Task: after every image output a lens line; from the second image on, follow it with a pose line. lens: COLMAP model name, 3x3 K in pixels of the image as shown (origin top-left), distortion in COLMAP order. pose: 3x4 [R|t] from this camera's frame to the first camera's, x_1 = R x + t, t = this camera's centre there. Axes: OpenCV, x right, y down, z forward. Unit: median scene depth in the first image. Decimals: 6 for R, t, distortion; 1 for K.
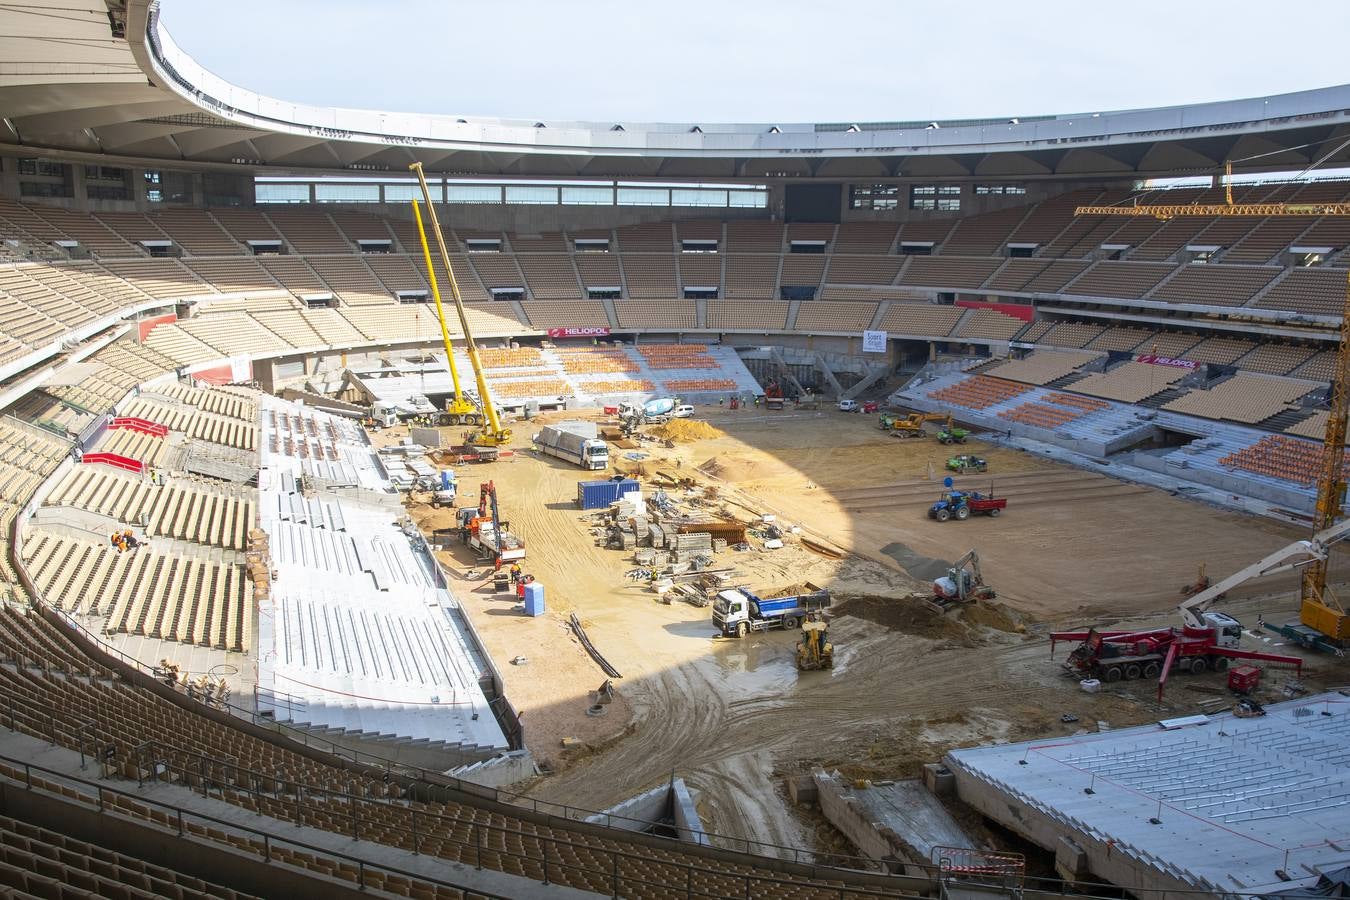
lens RADIAL K [[1117.8, 0, 673.5], [0, 1117.8, 495.6], [0, 0, 1]] dist [-0.128356, 0.084553]
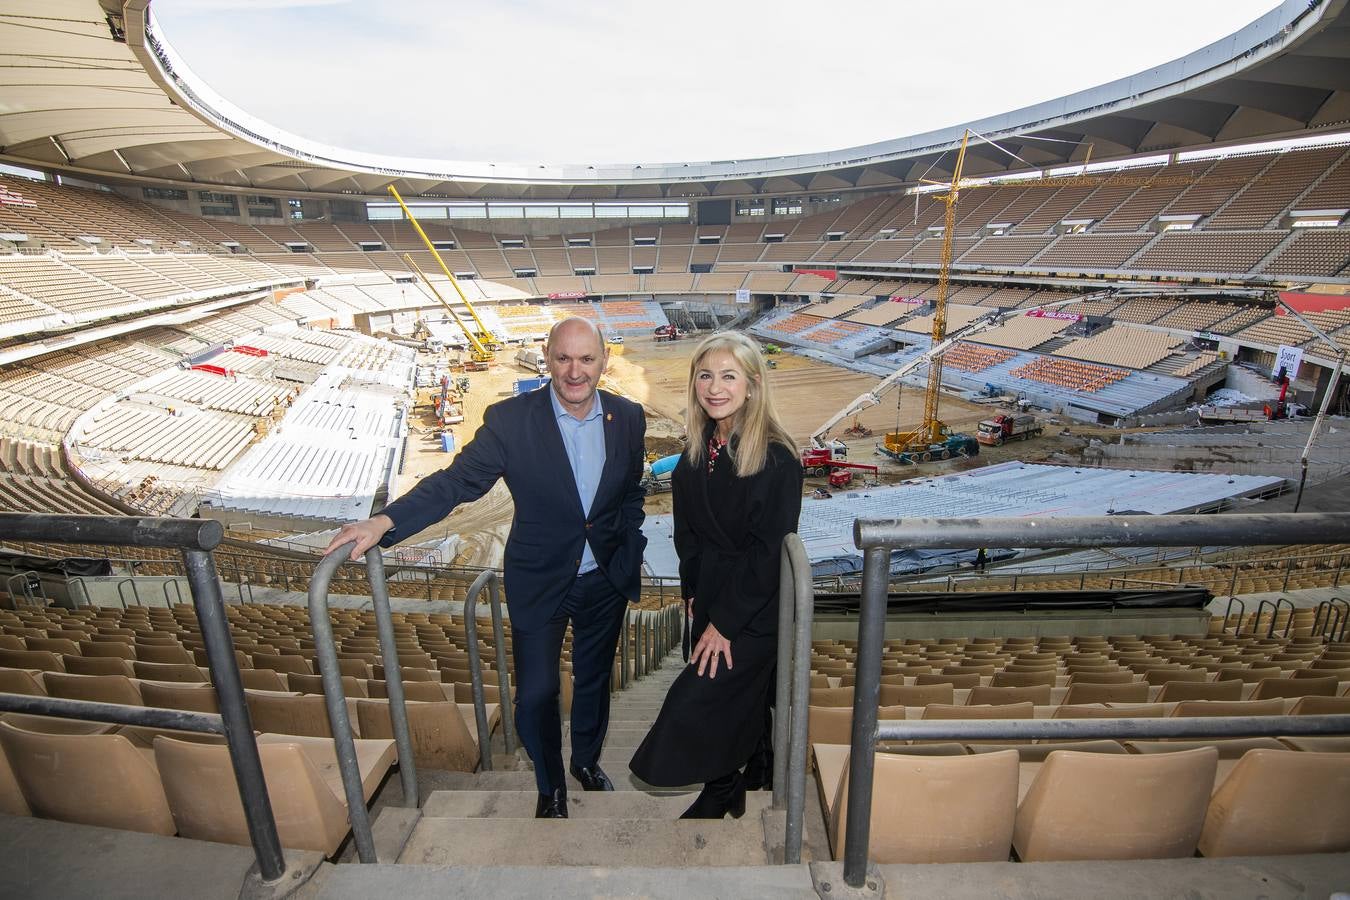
lens RADIAL K [[656.8, 0, 675.0], [0, 656.8, 450.0], [0, 0, 1]] dist [-0.005673, -0.011875]
pose [[0.999552, -0.020981, -0.021332, 0.110299], [0.022552, 0.996833, 0.076254, 0.015987], [0.019664, -0.076701, 0.996860, -0.000858]]
